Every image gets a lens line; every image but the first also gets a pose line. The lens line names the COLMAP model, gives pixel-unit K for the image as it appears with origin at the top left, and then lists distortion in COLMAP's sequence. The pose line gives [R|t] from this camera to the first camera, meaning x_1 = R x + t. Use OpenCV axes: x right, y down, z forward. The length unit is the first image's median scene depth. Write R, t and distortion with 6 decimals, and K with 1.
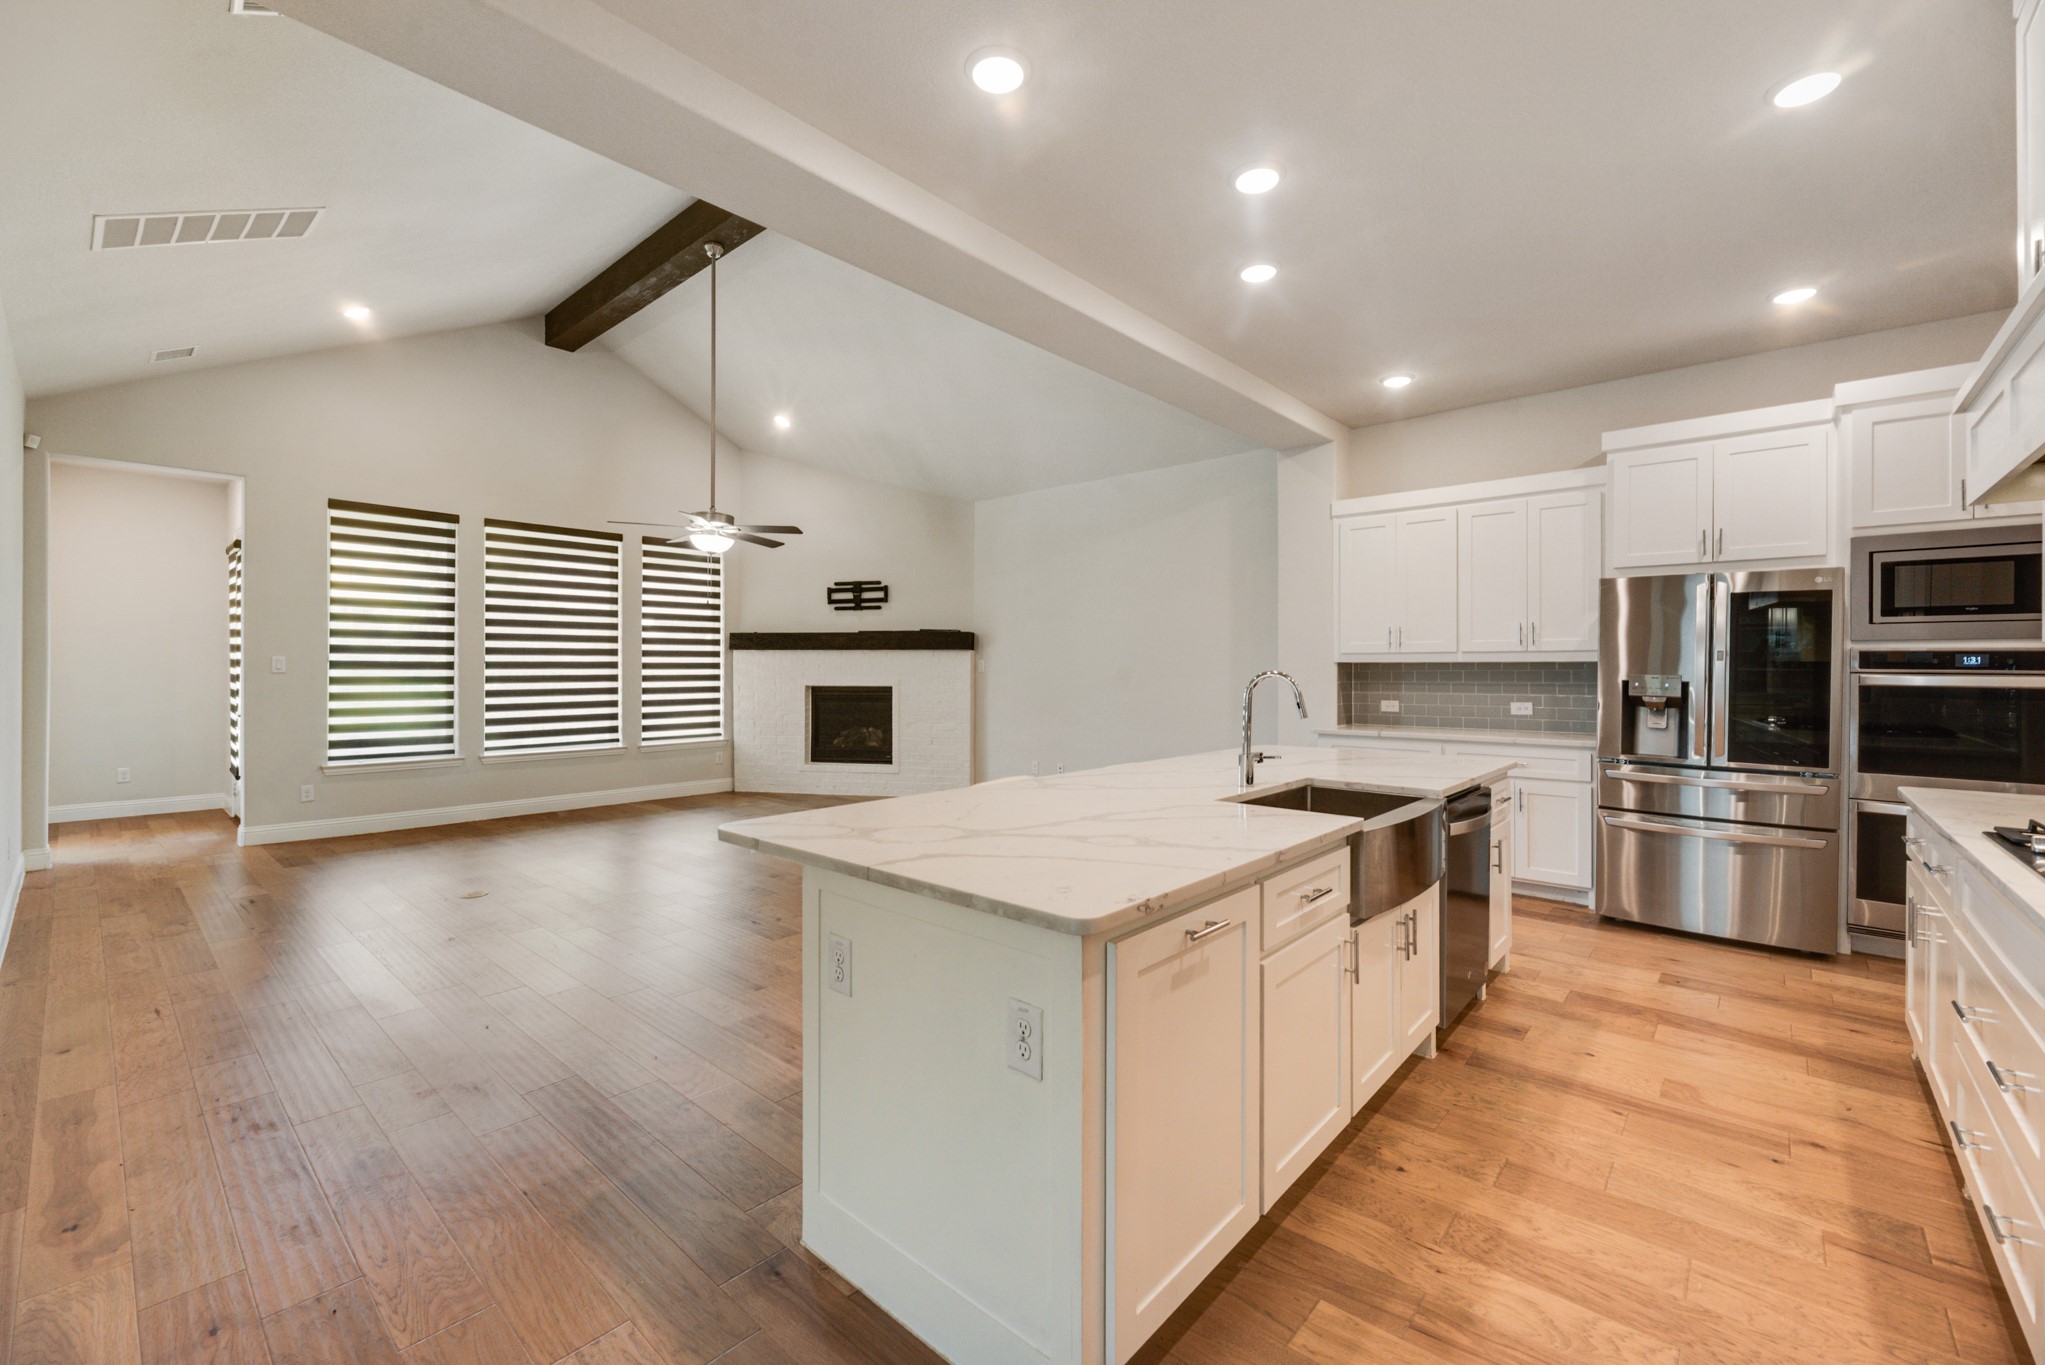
lens RADIAL K [[834.8, 0, 1035.3], [0, 834.8, 667.6], [0, 0, 1]] dist [-0.001303, 0.000017]
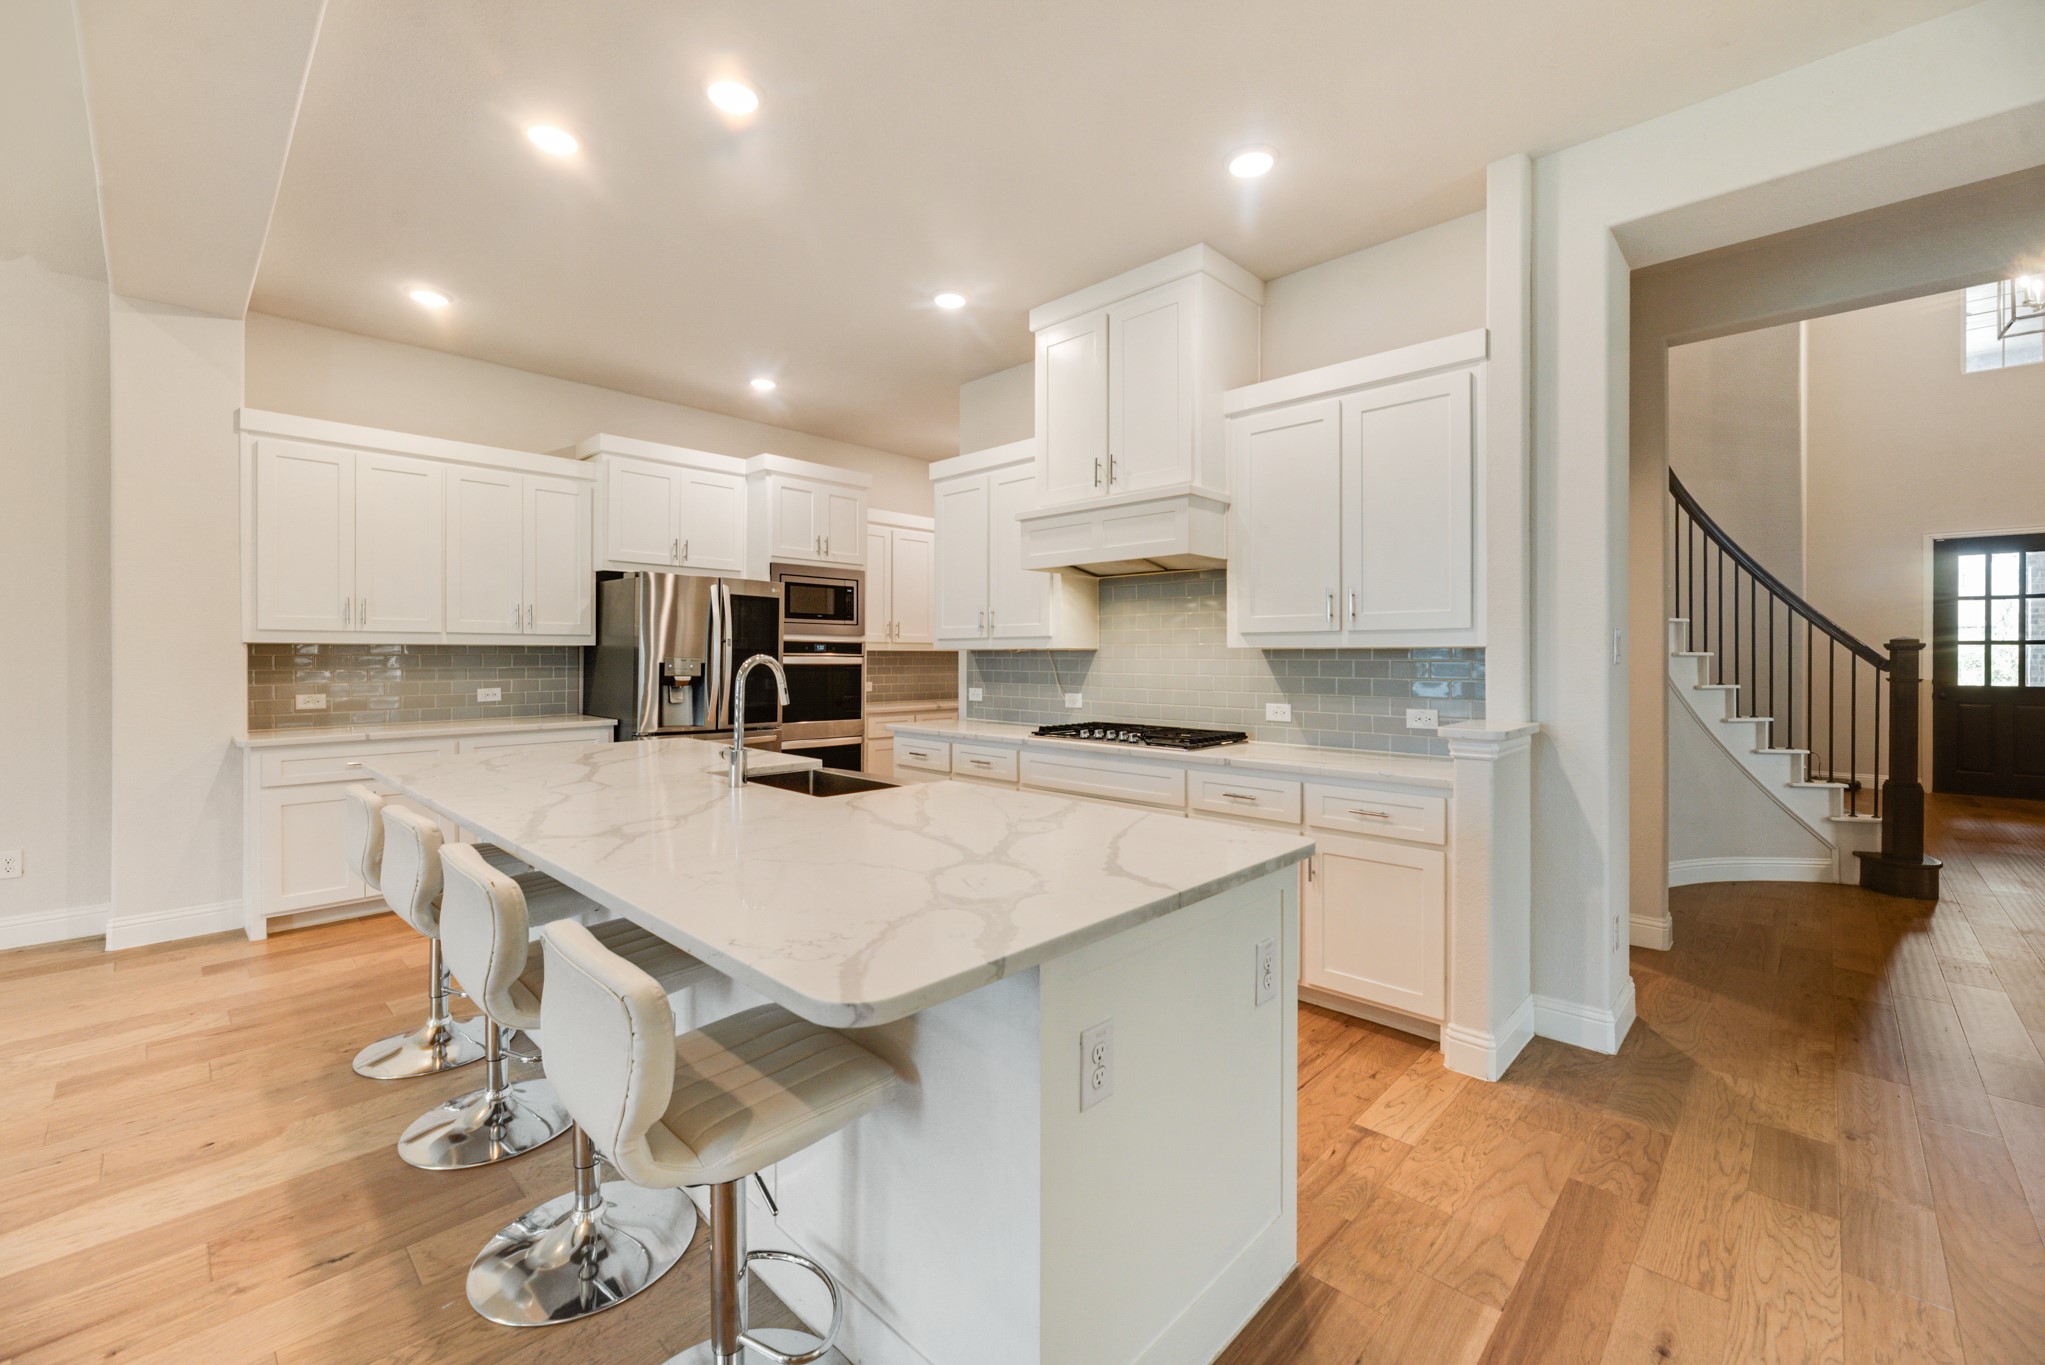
lens RADIAL K [[839.0, 0, 1024.1], [0, 839.0, 655.6], [0, 0, 1]] dist [-0.001201, -0.000025]
pose [[0.043867, -0.002423, 0.999034, -0.412848], [-0.002615, 0.999993, 0.002540, 0.001262], [-0.999034, -0.002724, 0.043860, 0.445727]]
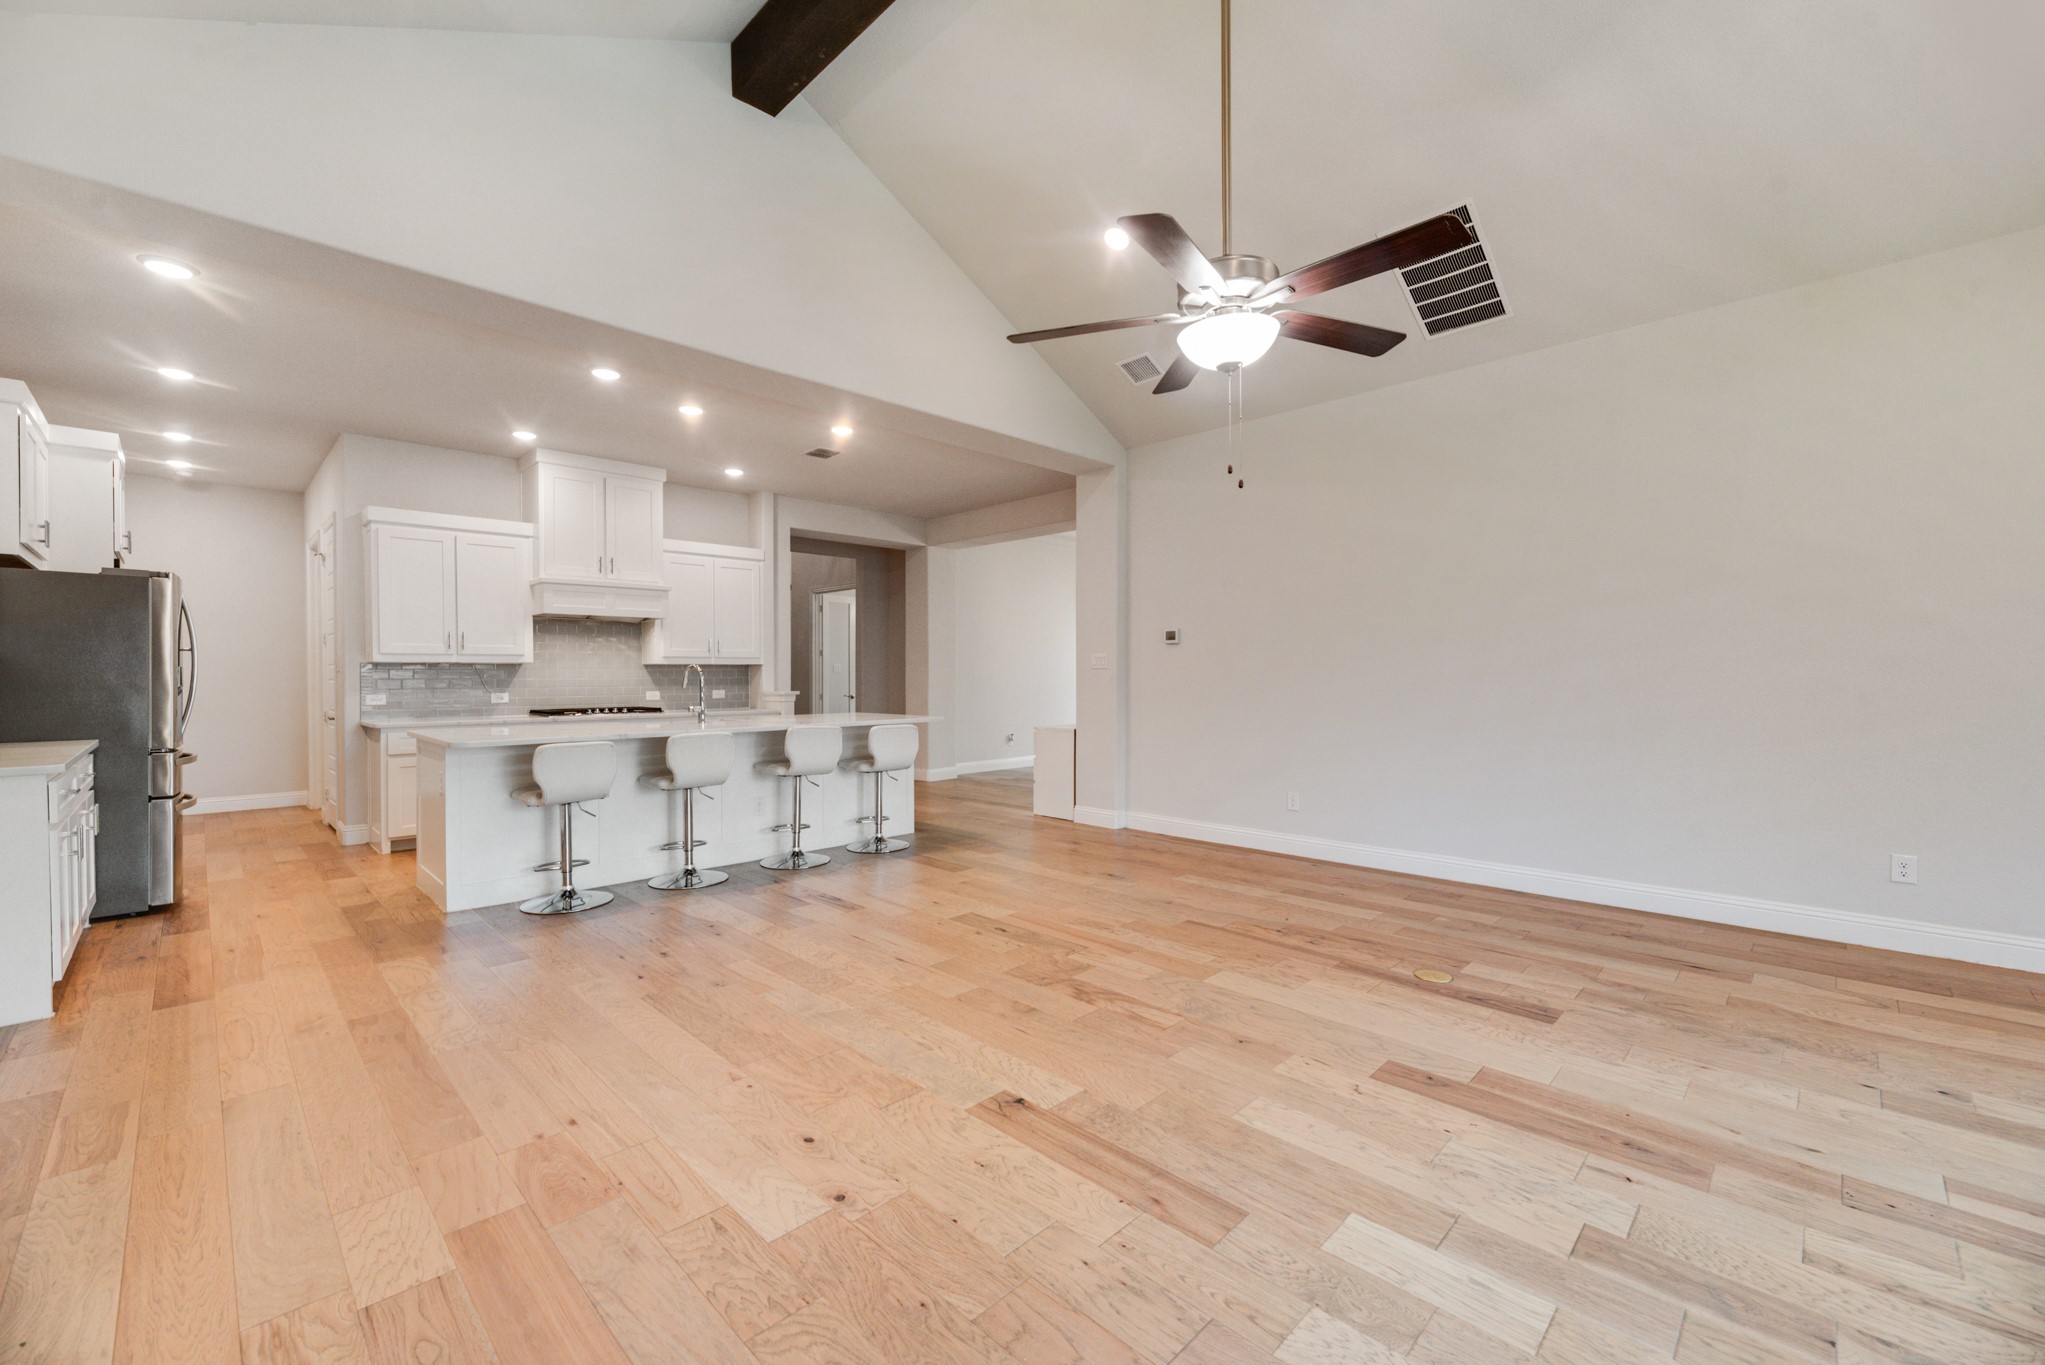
lens RADIAL K [[830.5, 0, 1029.6], [0, 830.5, 673.7], [0, 0, 1]] dist [-0.000999, -0.000065]
pose [[-0.998033, 0.002349, 0.062650, -0.432403], [0.002224, 0.999995, -0.002054, 0.021294], [-0.062654, -0.001910, -0.998033, 1.955880]]
